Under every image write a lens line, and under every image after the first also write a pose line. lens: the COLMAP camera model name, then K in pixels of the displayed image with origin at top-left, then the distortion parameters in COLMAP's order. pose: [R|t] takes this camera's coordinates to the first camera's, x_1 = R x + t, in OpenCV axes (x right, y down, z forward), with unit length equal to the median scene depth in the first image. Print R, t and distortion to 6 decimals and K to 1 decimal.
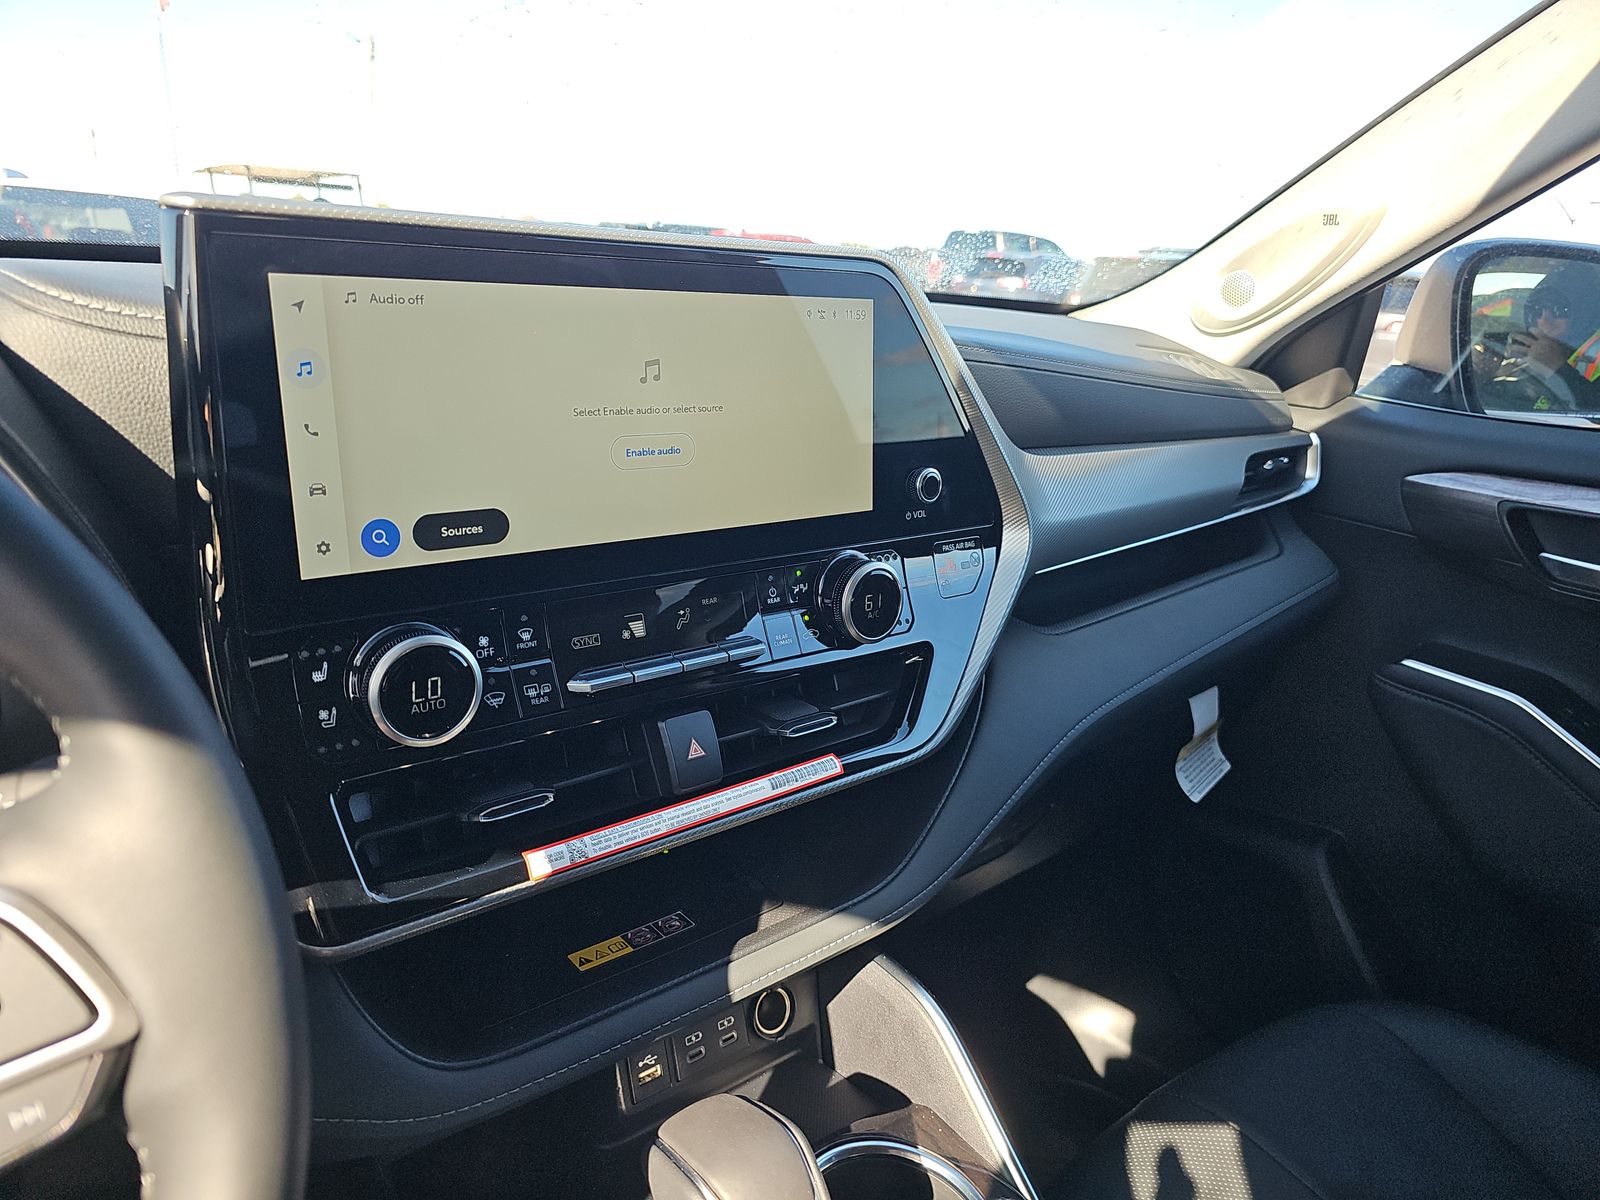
lens RADIAL K [[1074.5, 0, 800.1], [0, 1074.5, 597.8], [0, 0, 1]] dist [-0.007820, -0.006400]
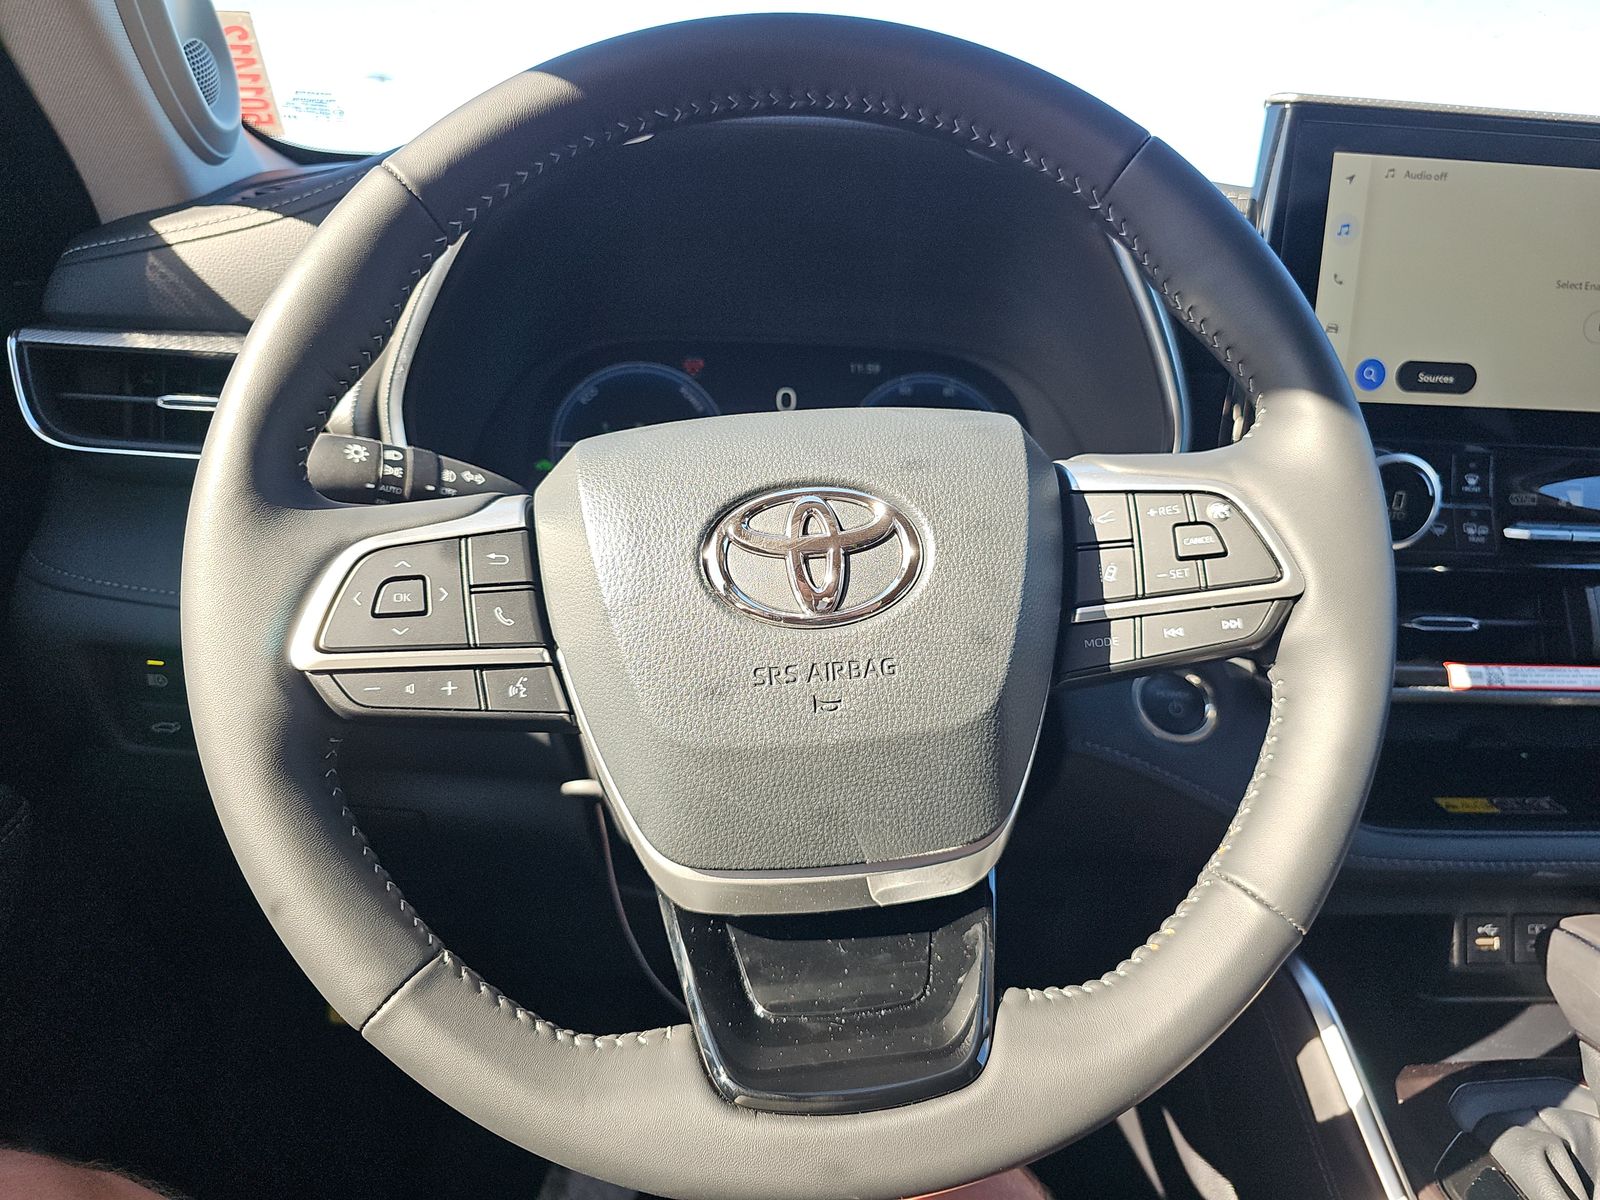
lens RADIAL K [[1074.5, 0, 801.6], [0, 1074.5, 603.4], [0, 0, 1]] dist [-0.007820, -0.006400]
pose [[0.817479, 0.143674, -0.557750, -0.186949], [-0.167999, 0.985757, 0.007696, 0.272550], [0.550912, 0.087410, 0.829973, -0.307600]]
